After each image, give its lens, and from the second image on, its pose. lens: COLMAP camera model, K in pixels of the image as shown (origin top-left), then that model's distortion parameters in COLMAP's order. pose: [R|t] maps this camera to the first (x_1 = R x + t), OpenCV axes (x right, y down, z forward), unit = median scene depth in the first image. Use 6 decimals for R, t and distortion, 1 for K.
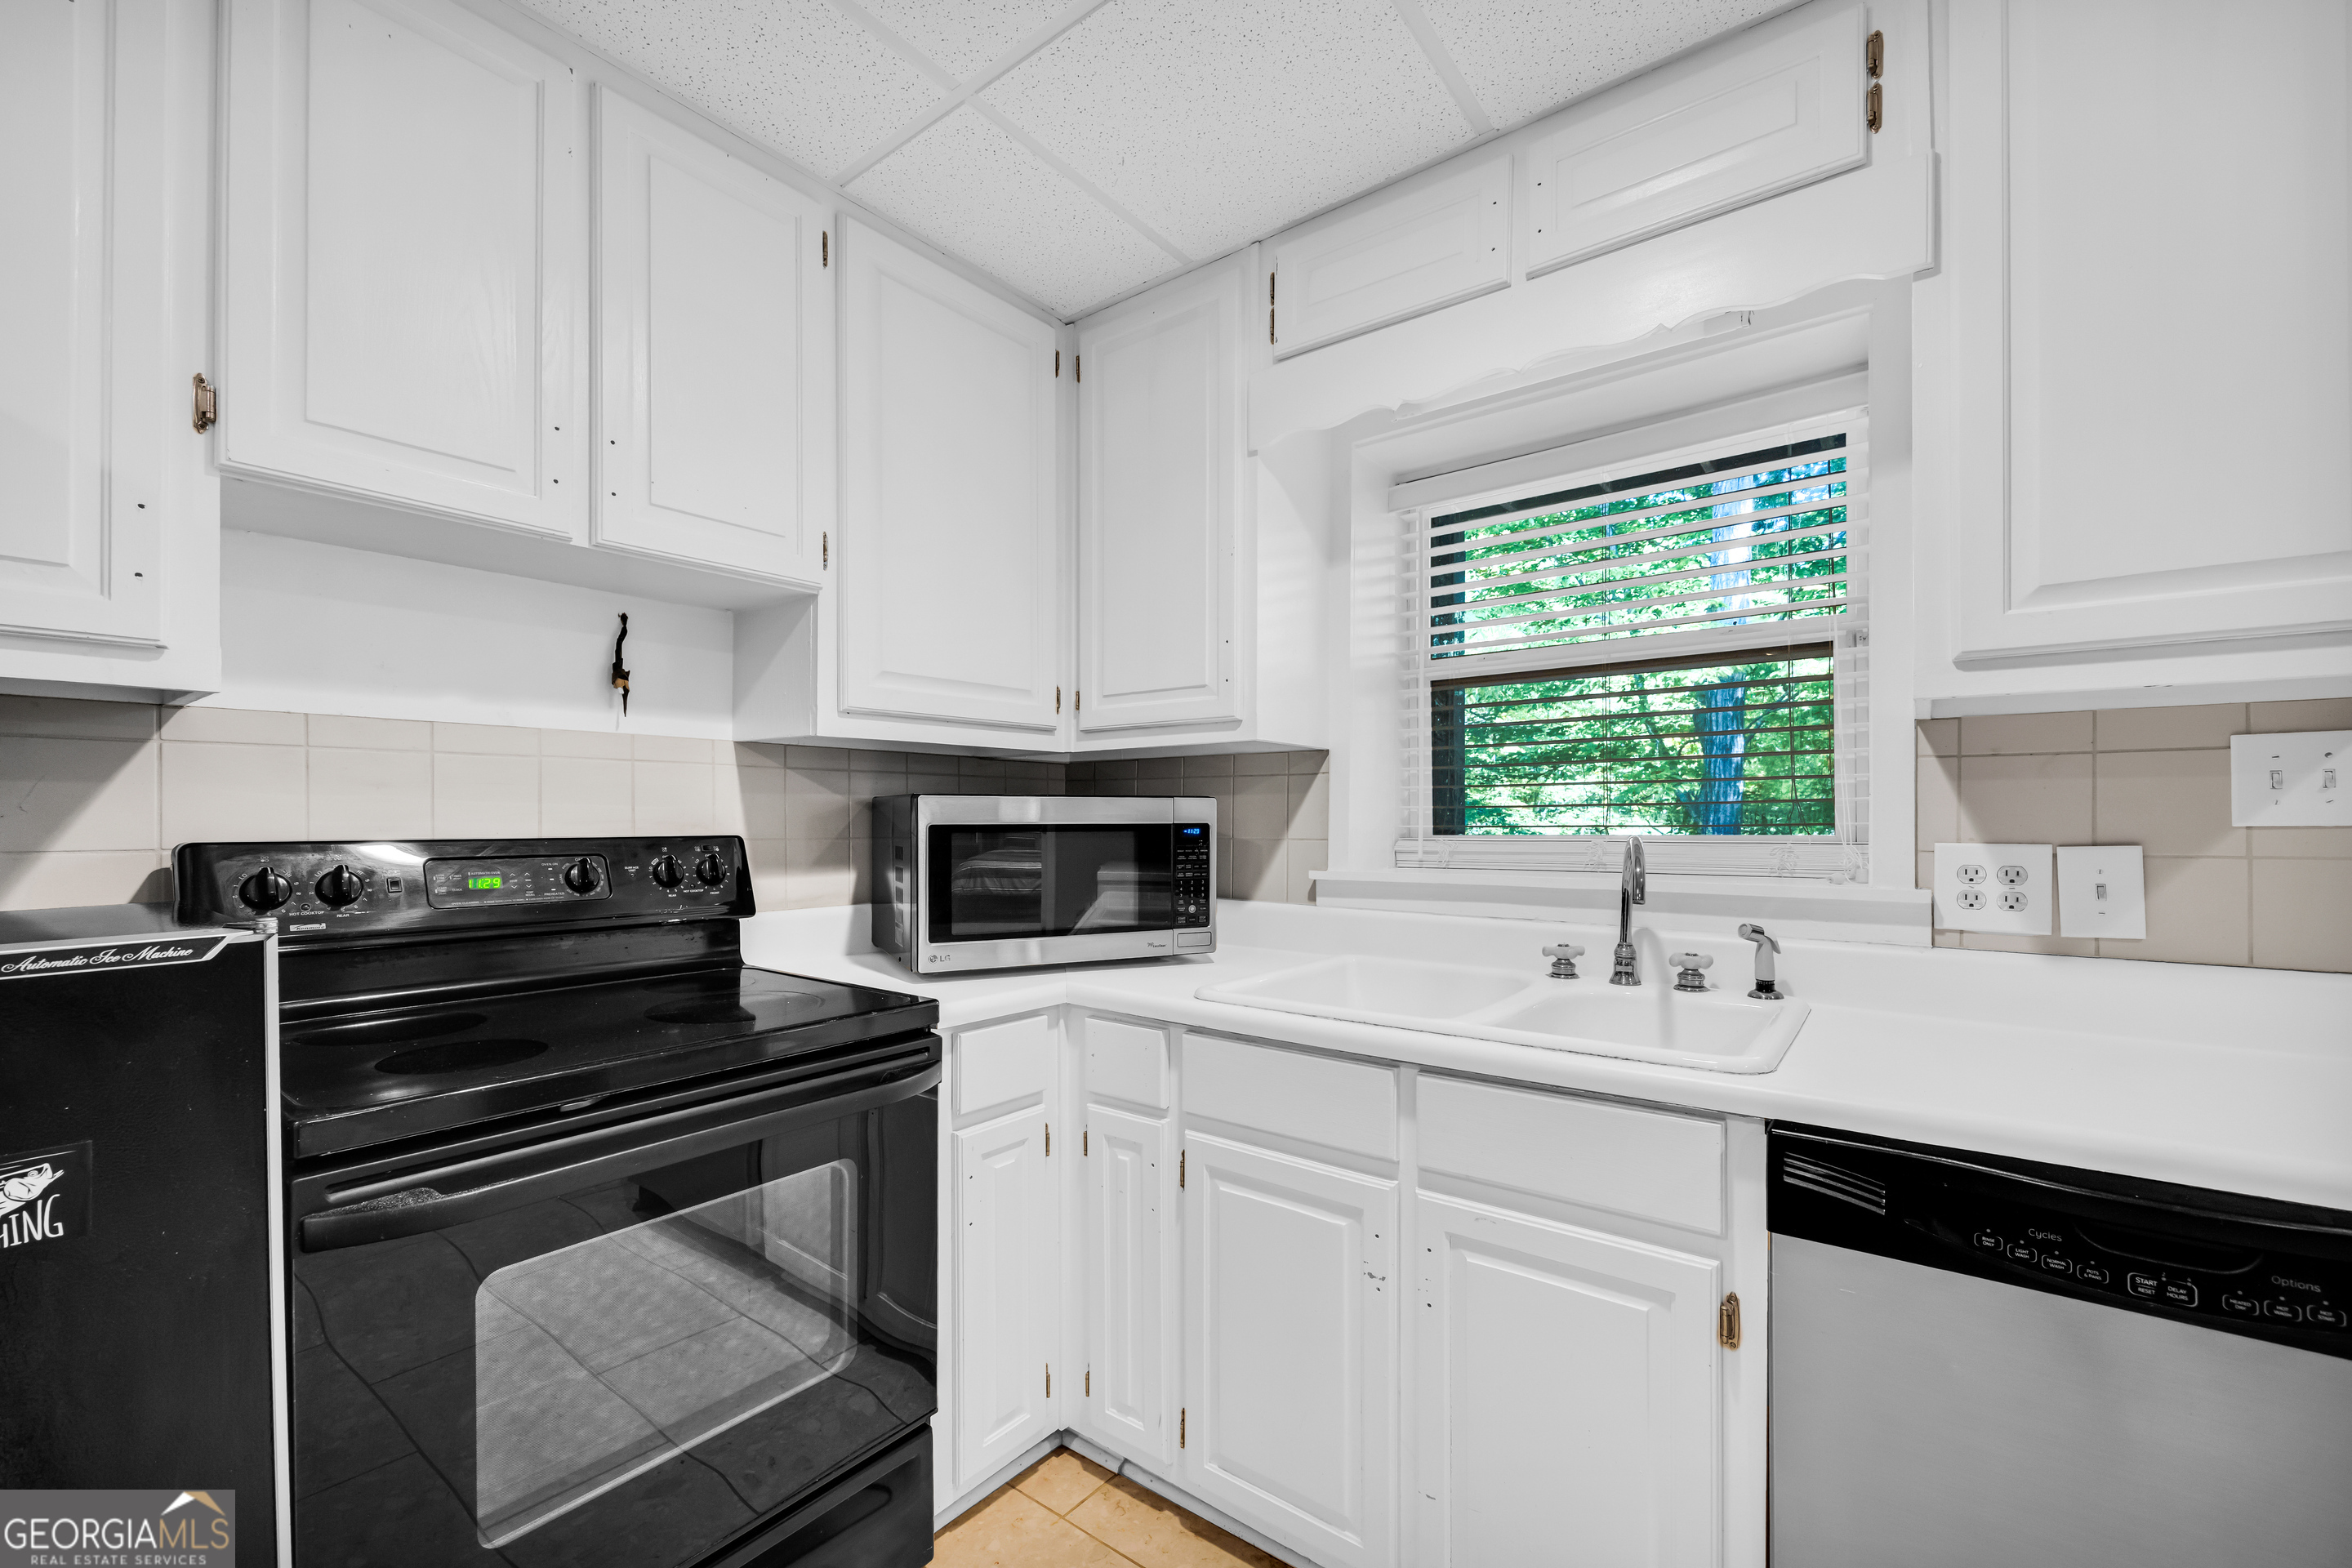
lens RADIAL K [[948.5, 0, 1185.8], [0, 948.5, 819.6], [0, 0, 1]] dist [-0.001374, 0.000033]
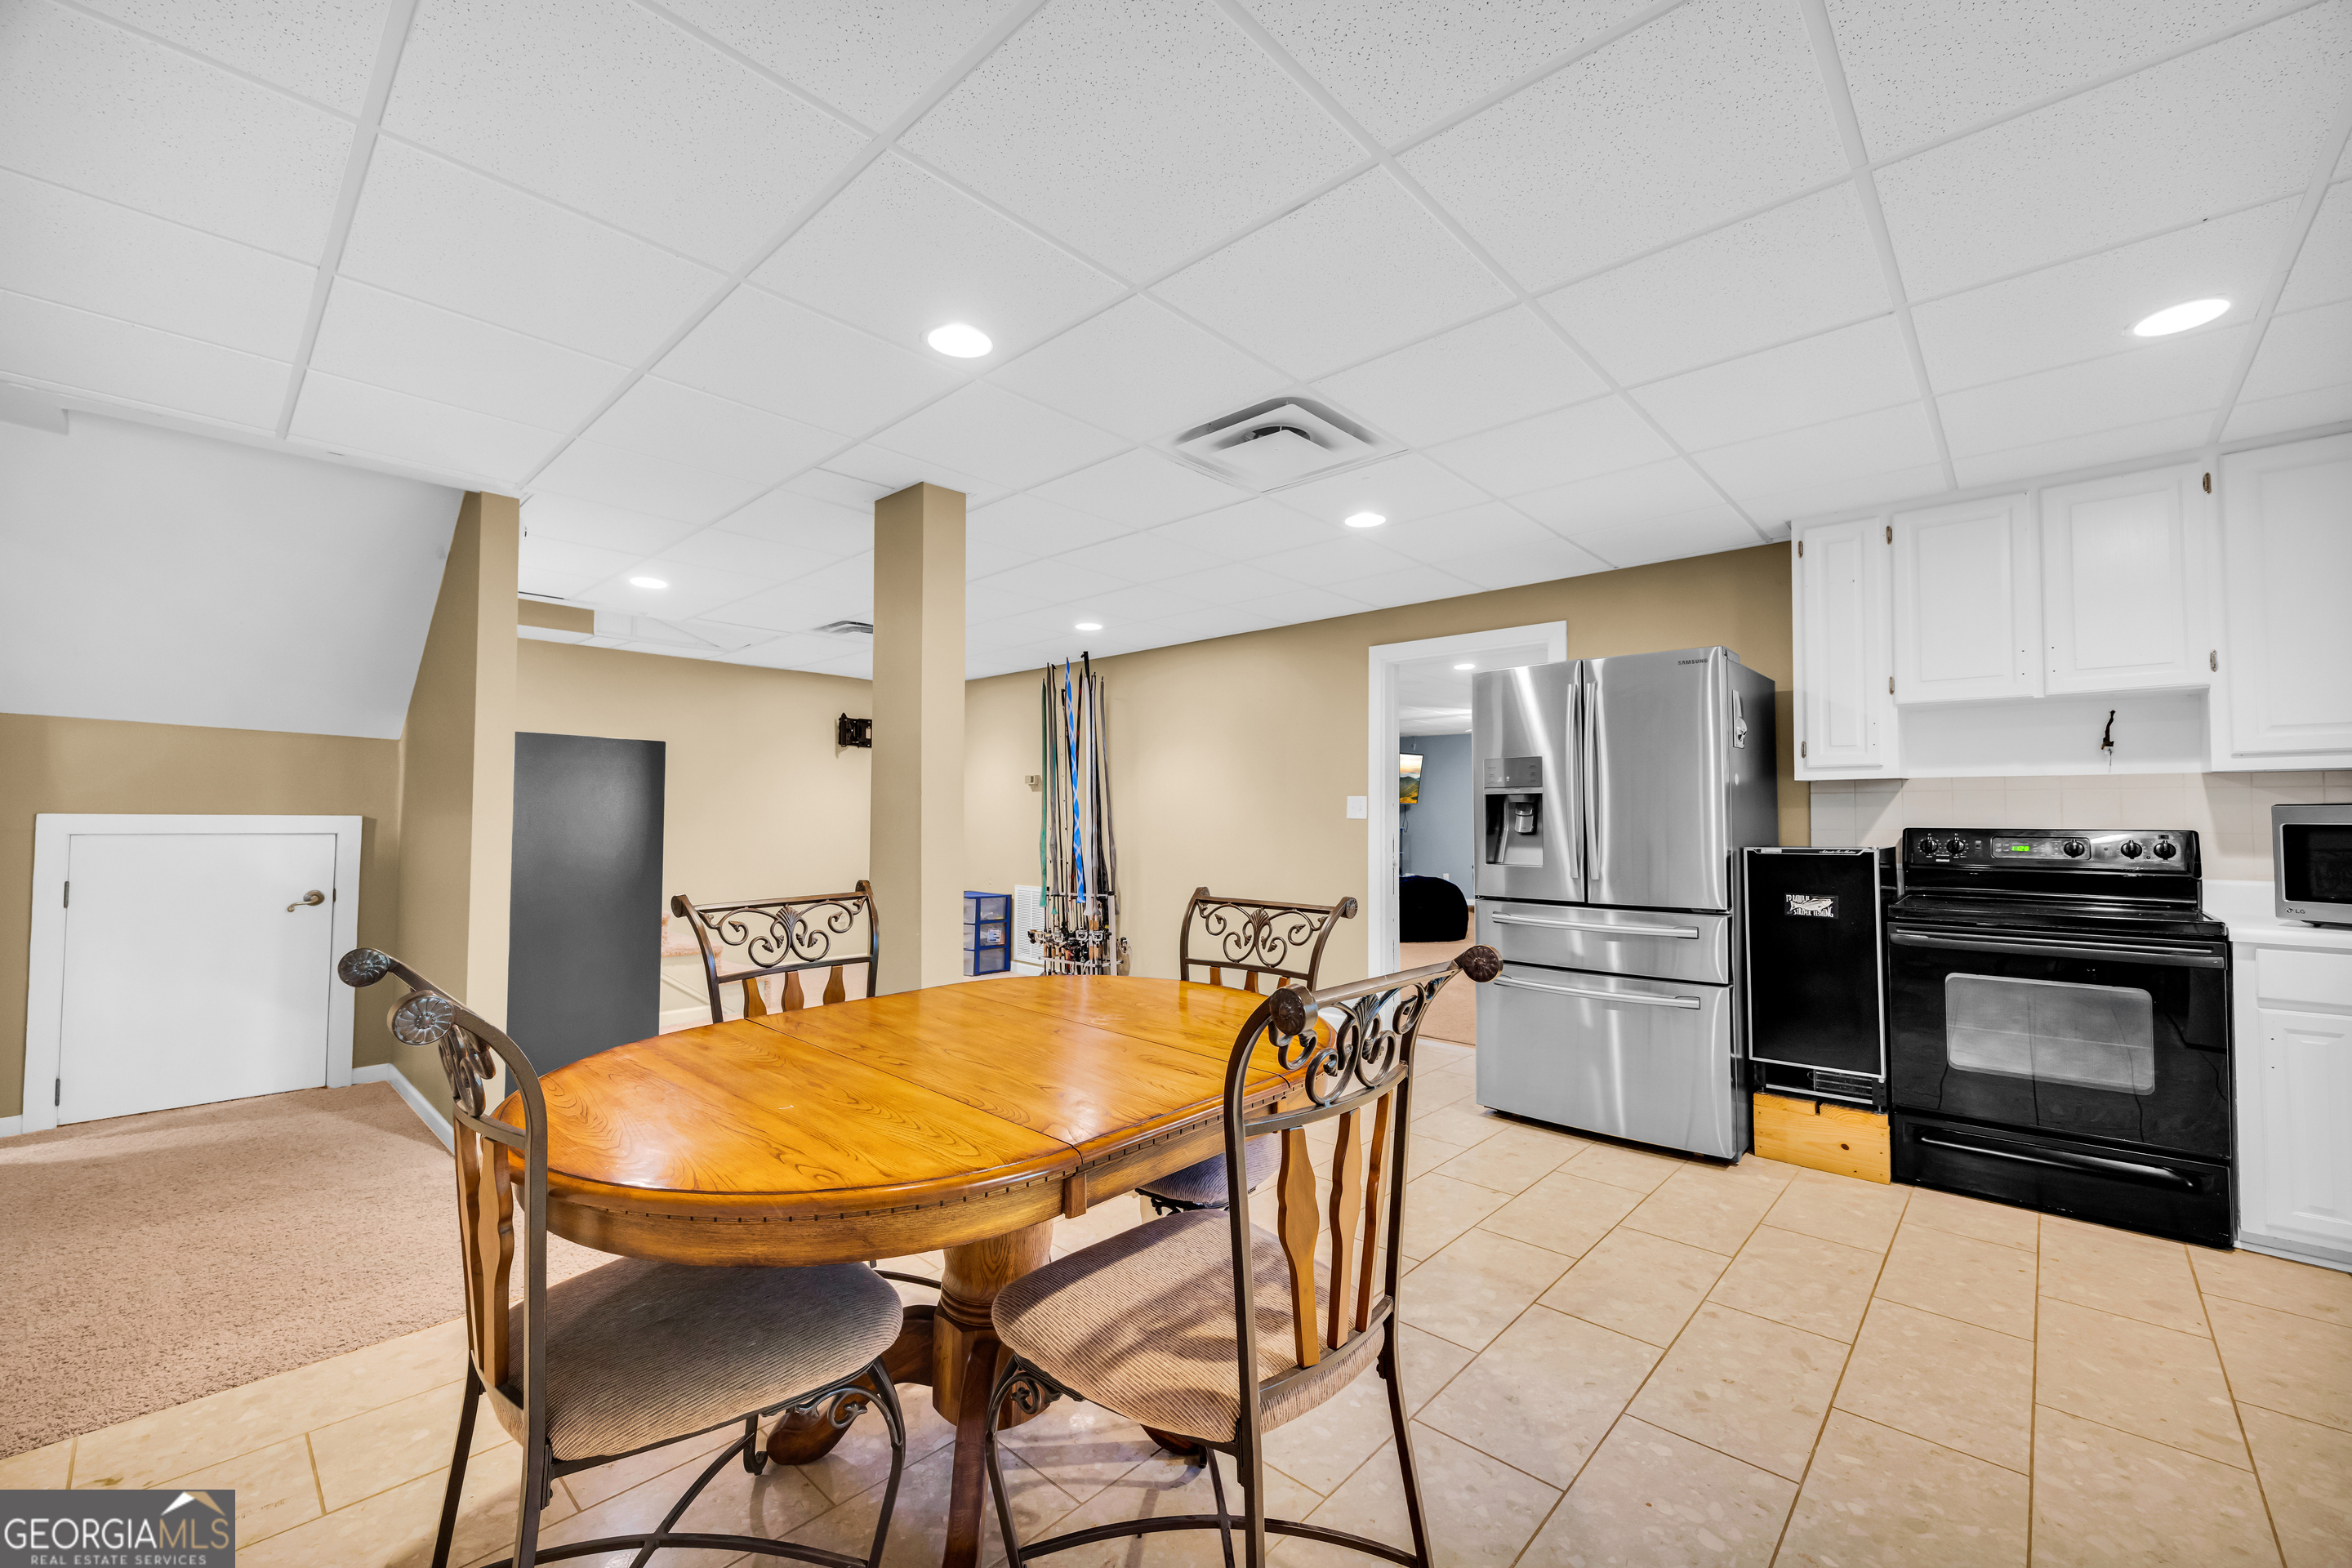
lens RADIAL K [[933.0, 0, 1175.1], [0, 933.0, 785.6], [0, 0, 1]] dist [-0.002154, 0.000236]
pose [[-0.098152, -0.033594, -0.994604, 1.681622], [-0.000081, 0.999430, -0.033749, -0.007850], [0.995171, -0.003232, -0.098099, -0.784449]]
